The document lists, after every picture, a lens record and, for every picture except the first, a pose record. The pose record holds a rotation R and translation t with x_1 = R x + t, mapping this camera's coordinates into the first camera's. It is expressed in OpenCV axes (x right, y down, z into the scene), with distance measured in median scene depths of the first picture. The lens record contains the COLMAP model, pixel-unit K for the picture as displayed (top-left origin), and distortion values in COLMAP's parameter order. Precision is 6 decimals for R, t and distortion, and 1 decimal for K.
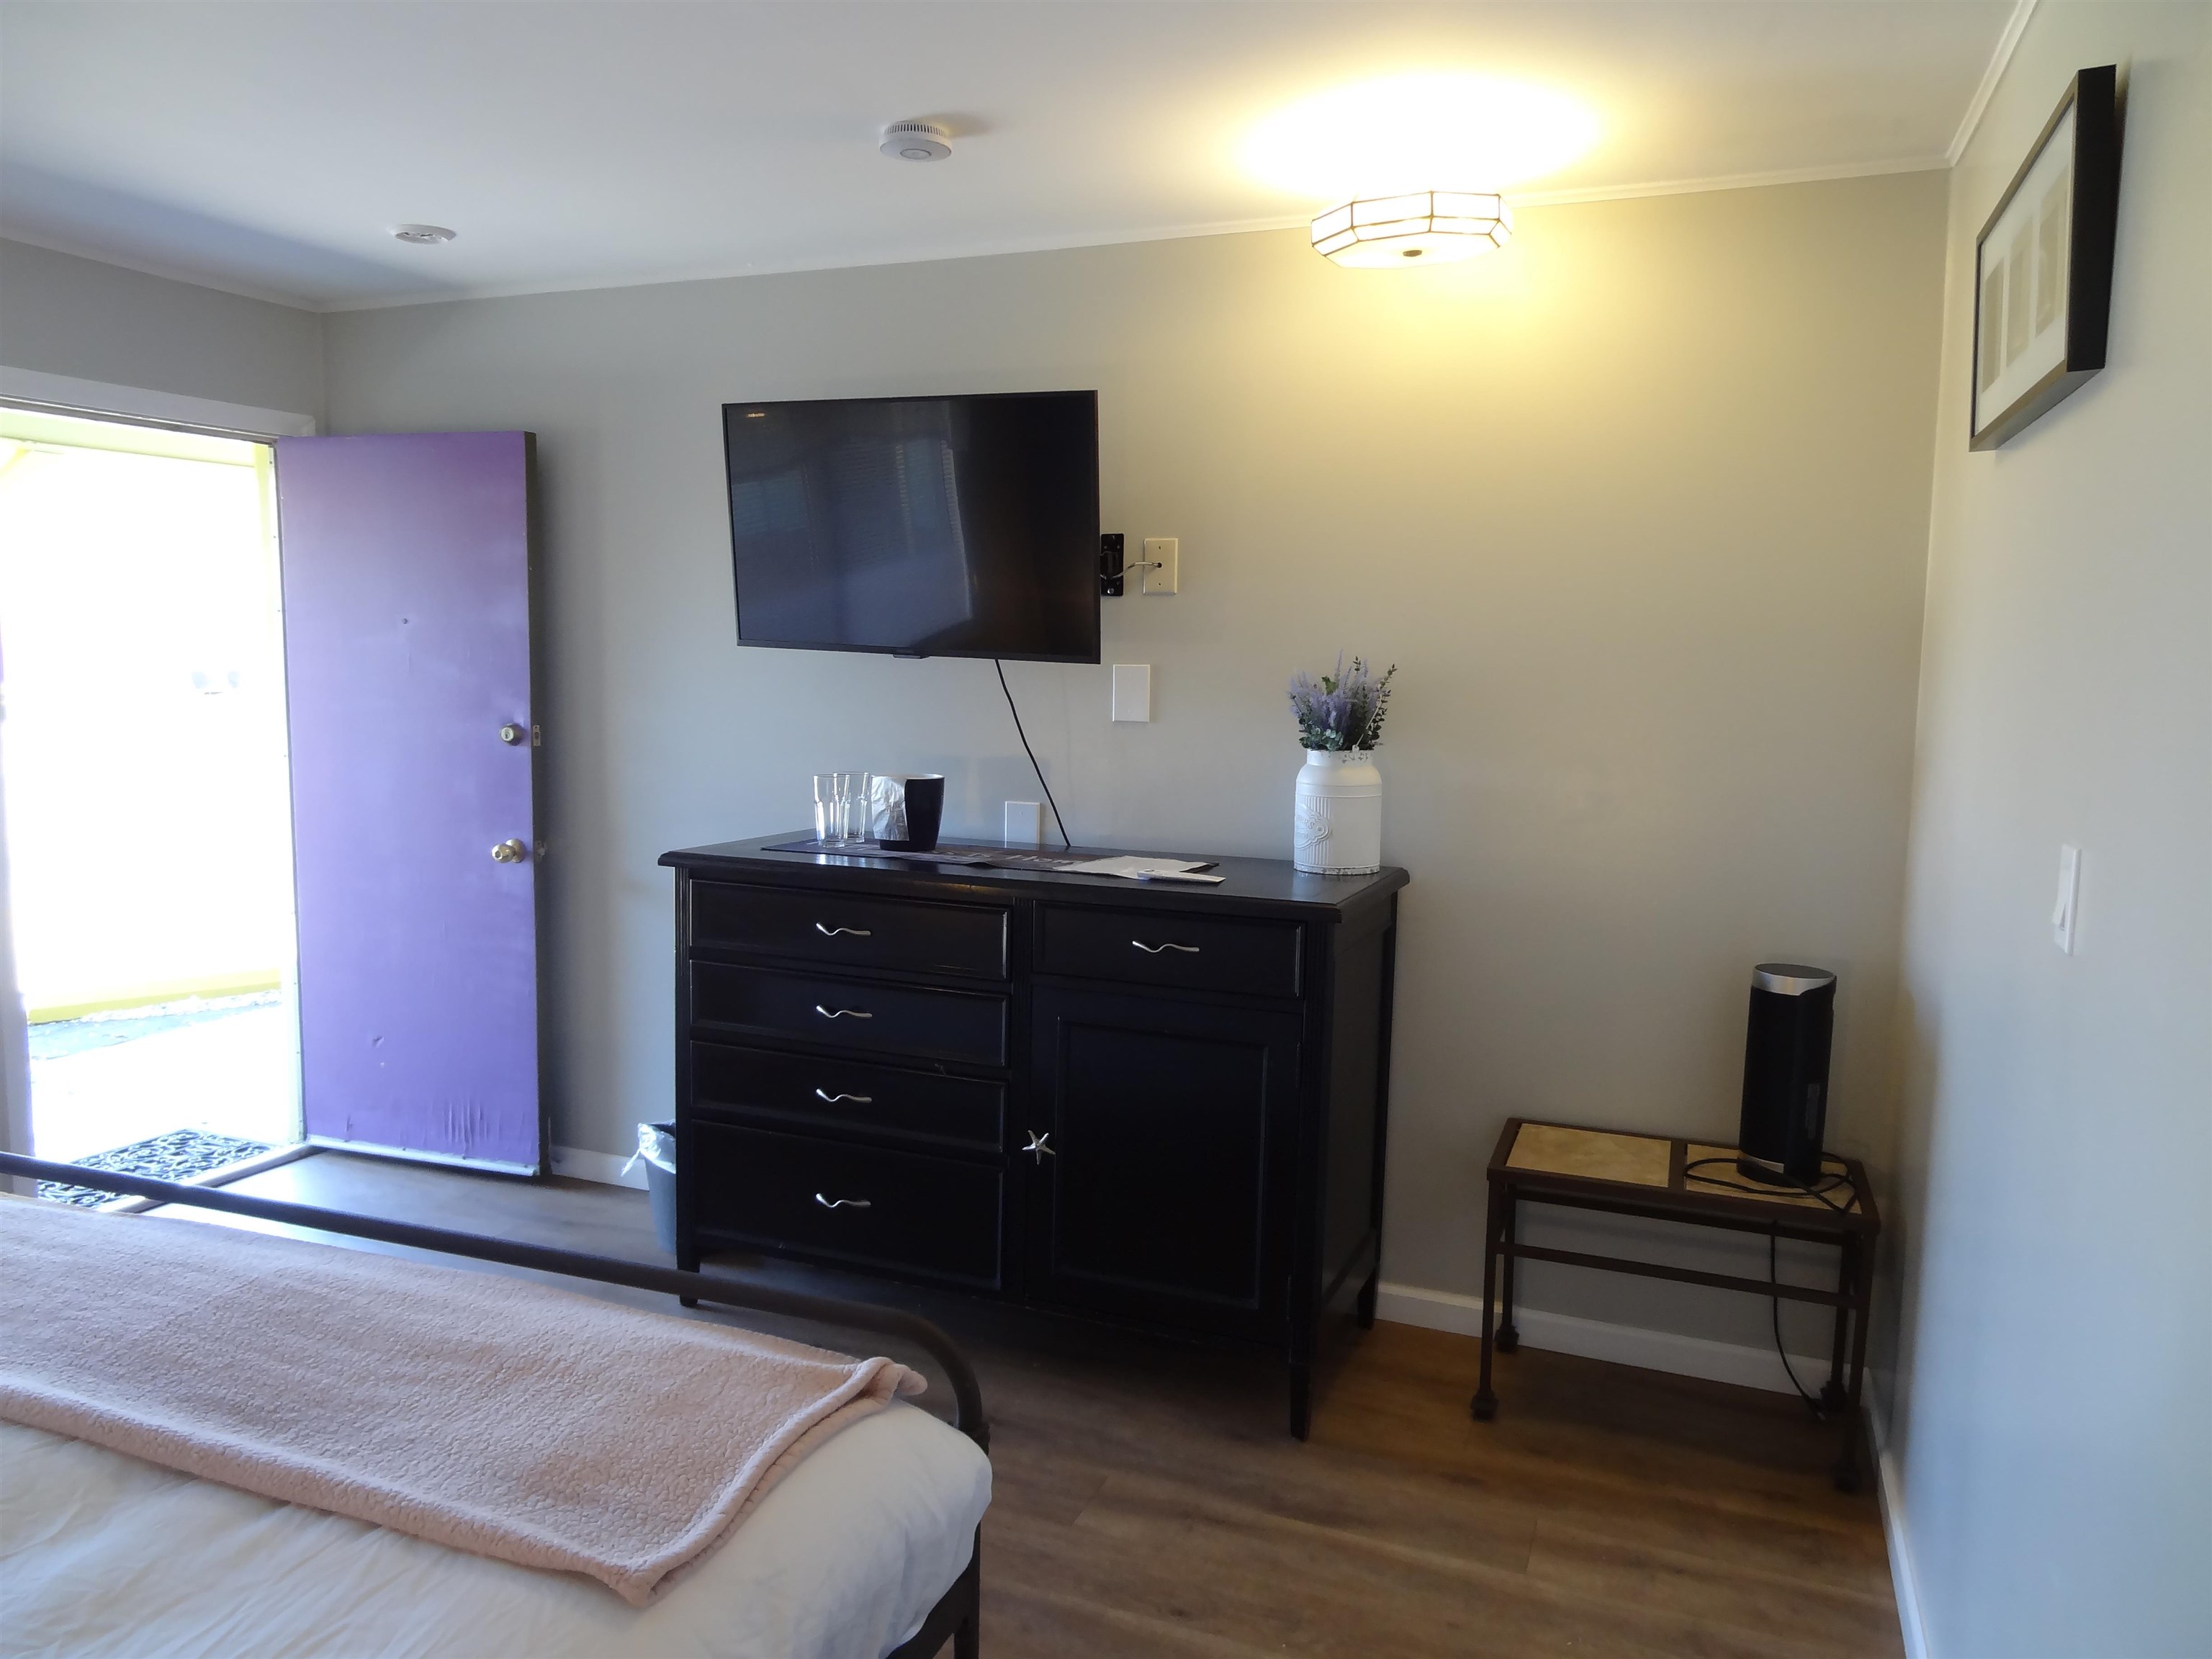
lens RADIAL K [[1550.2, 0, 1097.1], [0, 1550.2, 837.8], [0, 0, 1]] dist [0.006656, 0.005314]
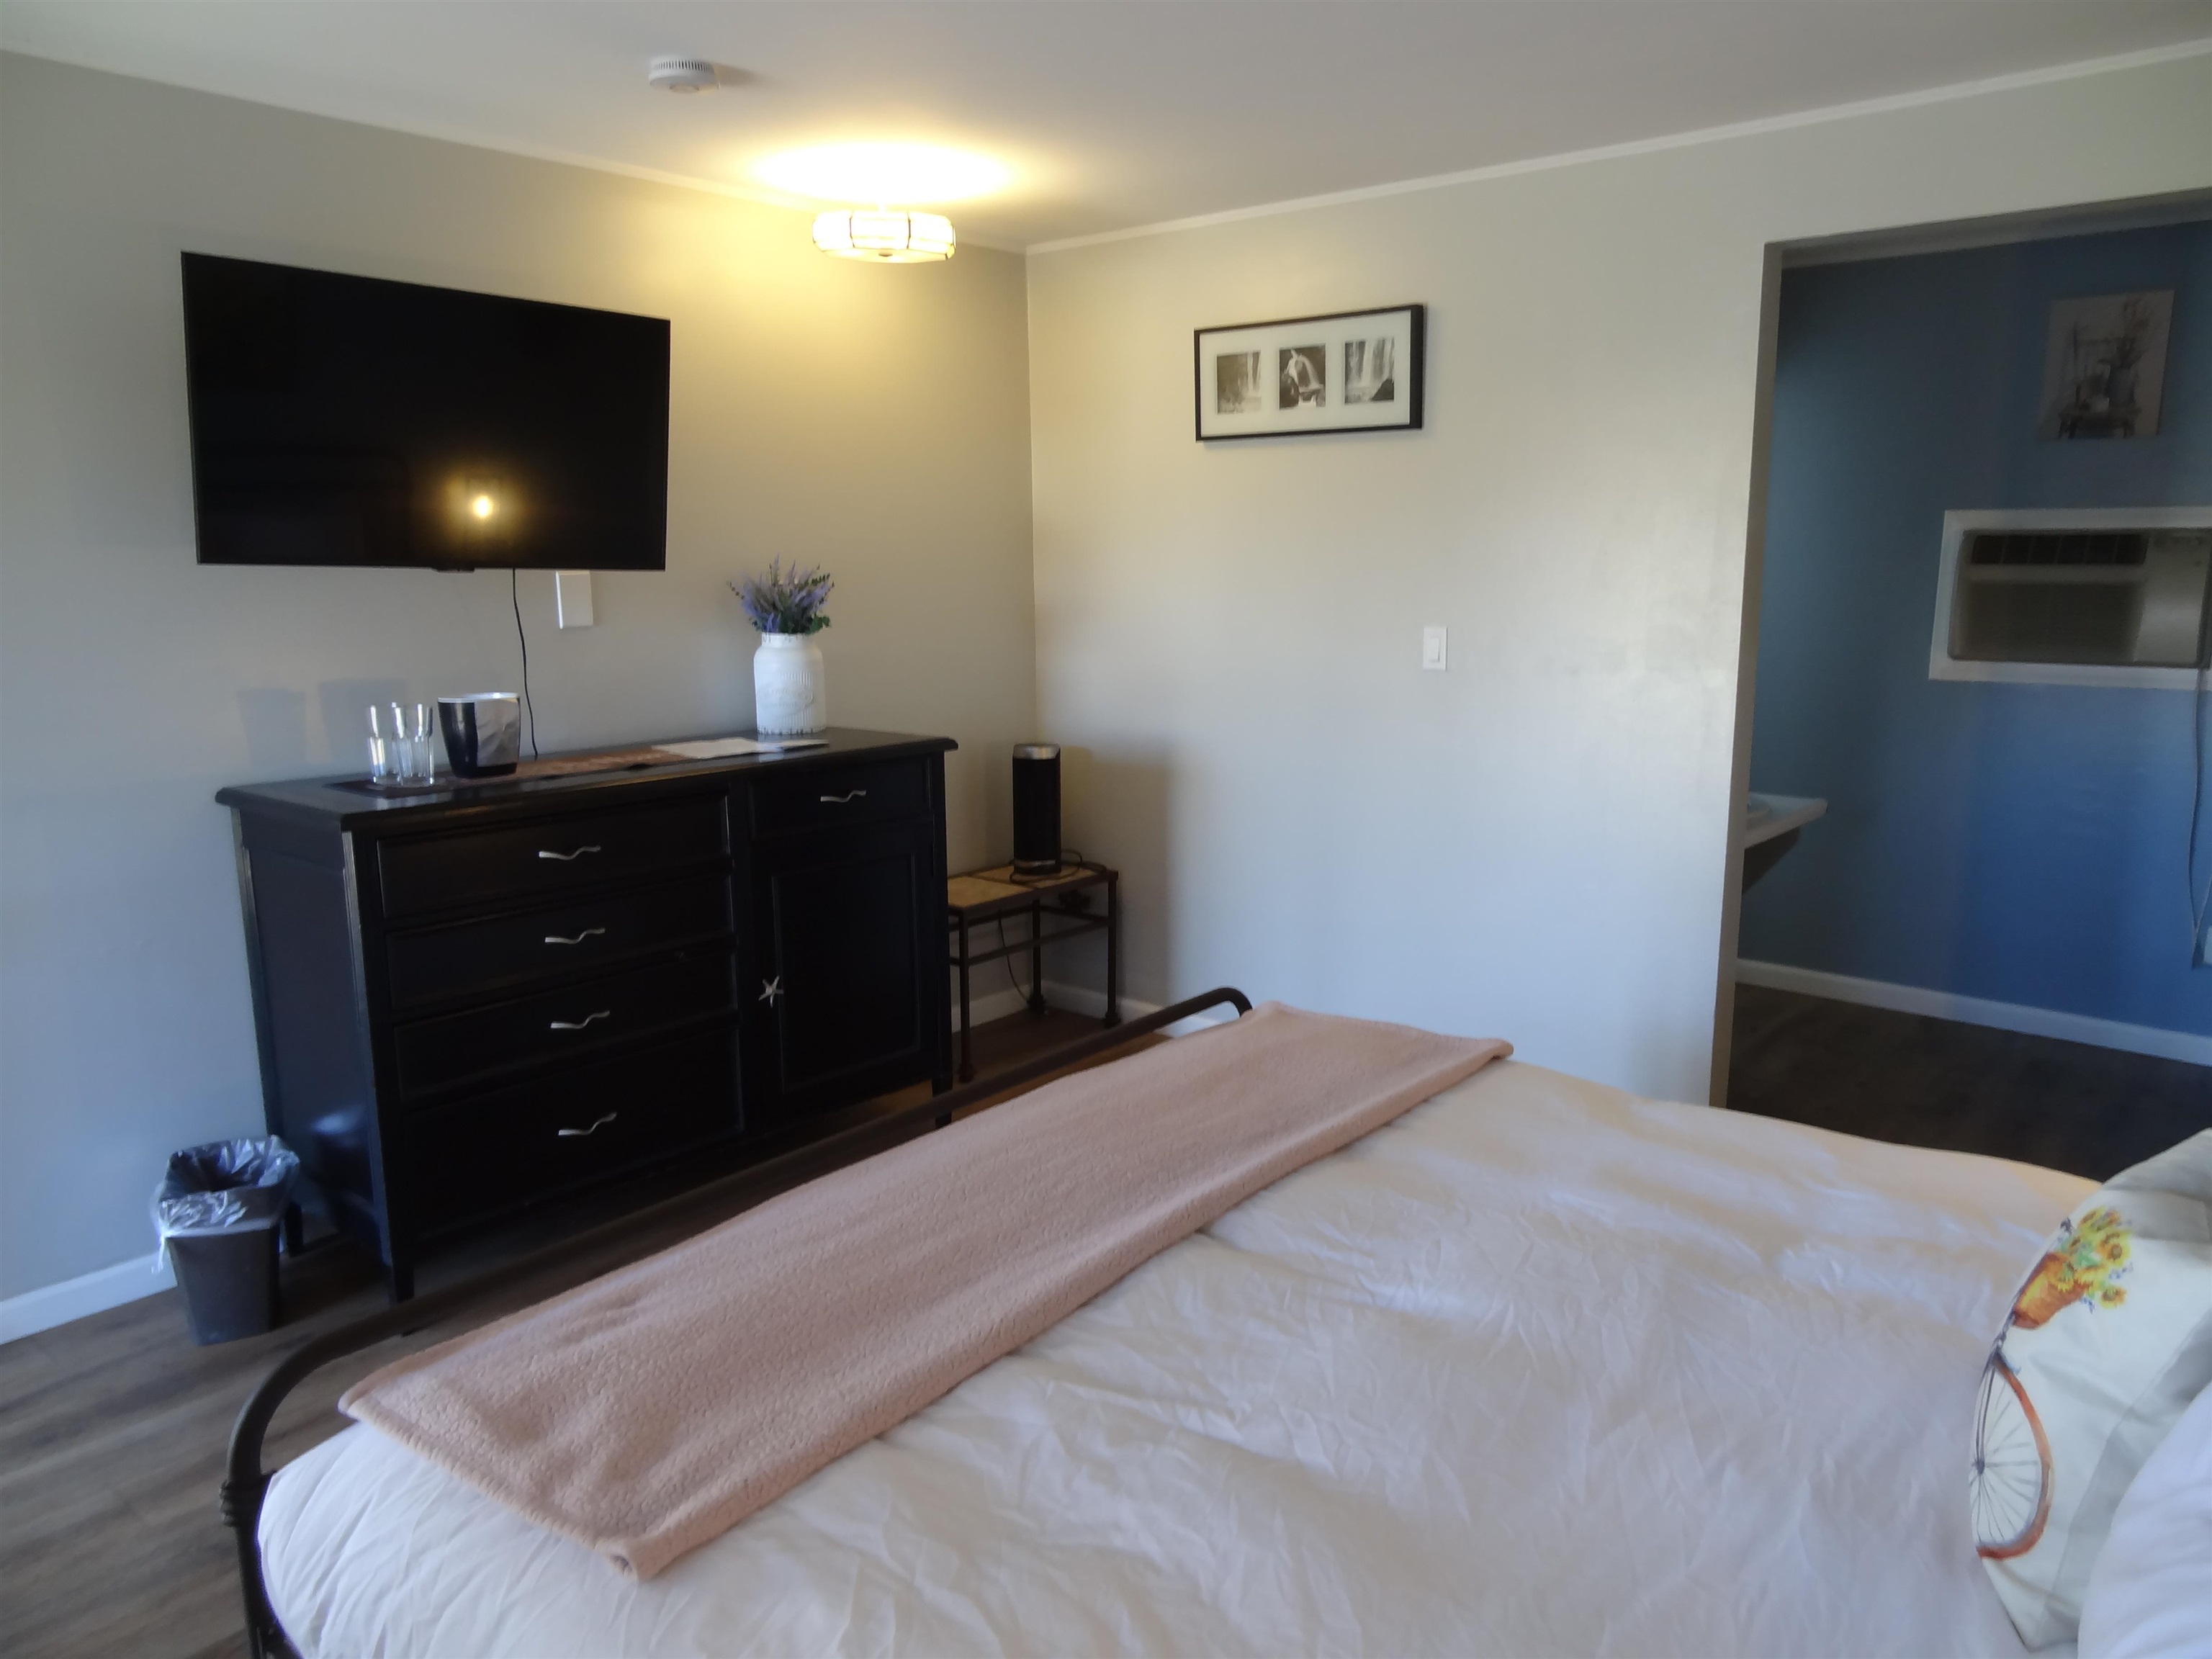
lens RADIAL K [[1550.2, 0, 1097.1], [0, 1550.2, 837.8], [0, 0, 1]] dist [0.006656, 0.005314]
pose [[0.319308, -0.191095, 0.928184, -1.222304], [0.126271, 0.979303, 0.158180, -0.079099], [-0.939201, 0.066694, 0.336830, 0.451083]]
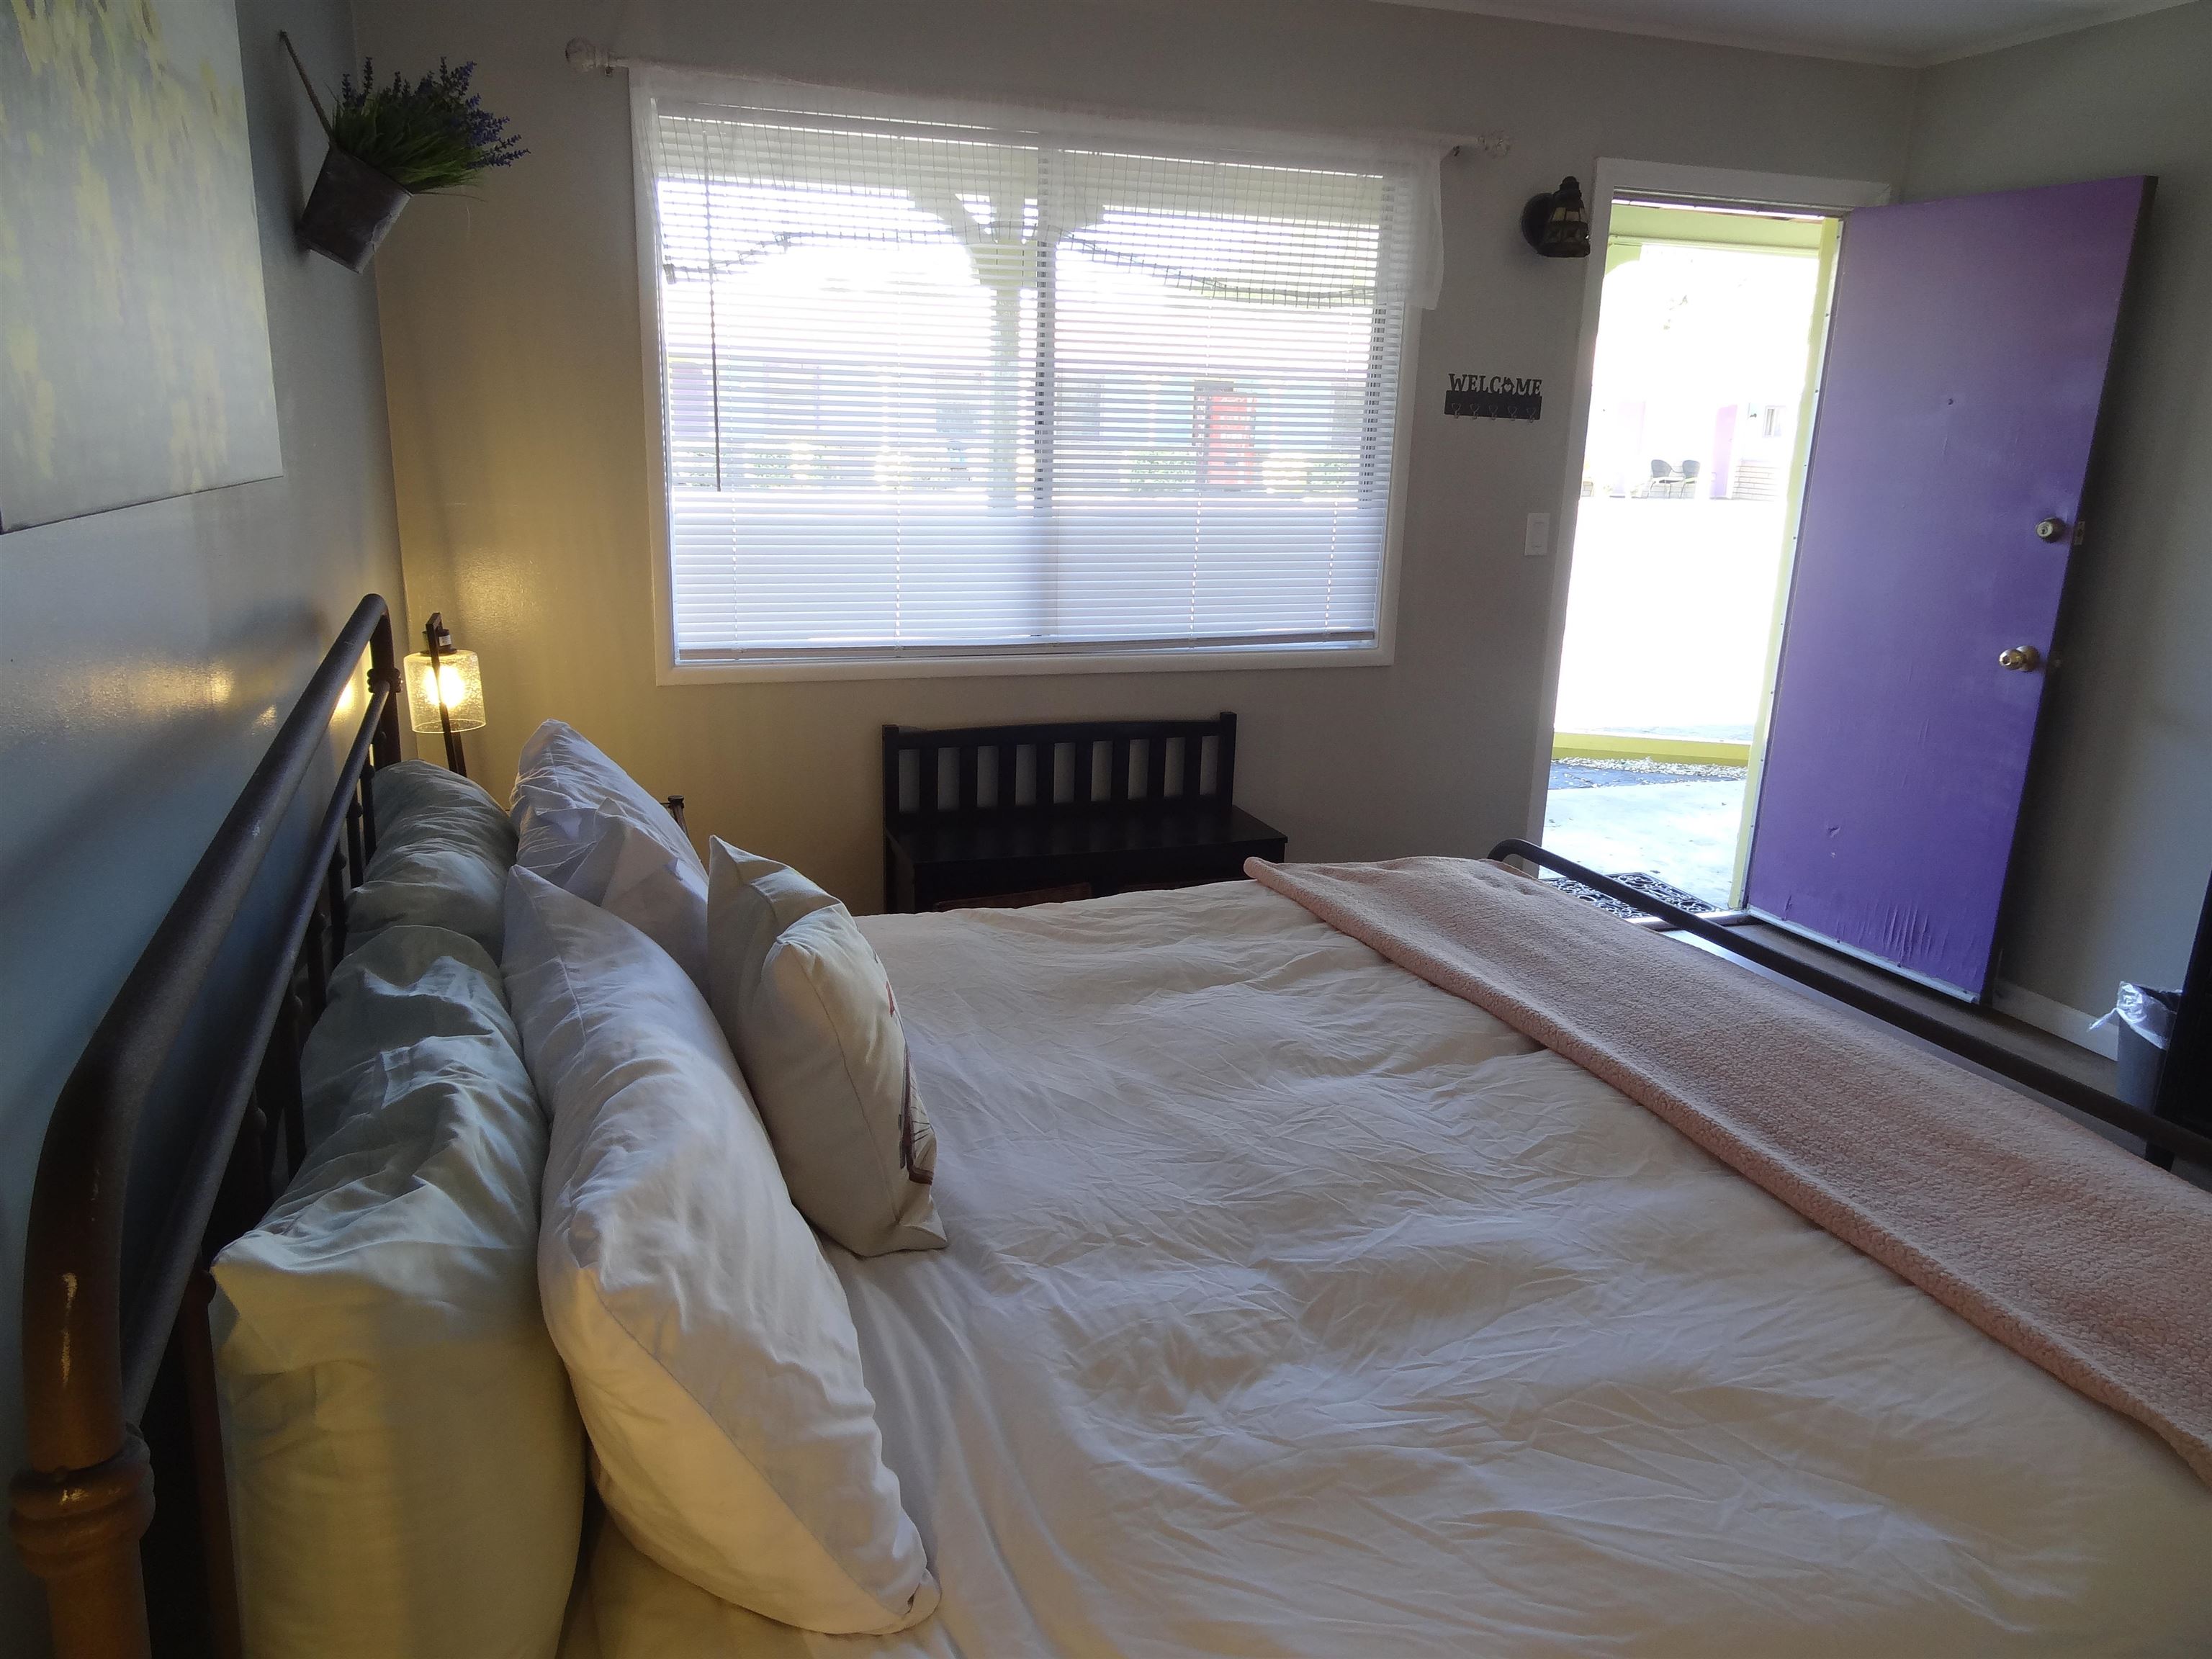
lens RADIAL K [[1550.2, 0, 1097.1], [0, 1550.2, 837.8], [0, 0, 1]] dist [0.006656, 0.005314]
pose [[0.660620, 0.206725, -0.721696, -0.085299], [-0.114728, 0.977847, 0.175078, 0.023024], [0.741902, -0.032861, 0.669703, -0.045512]]
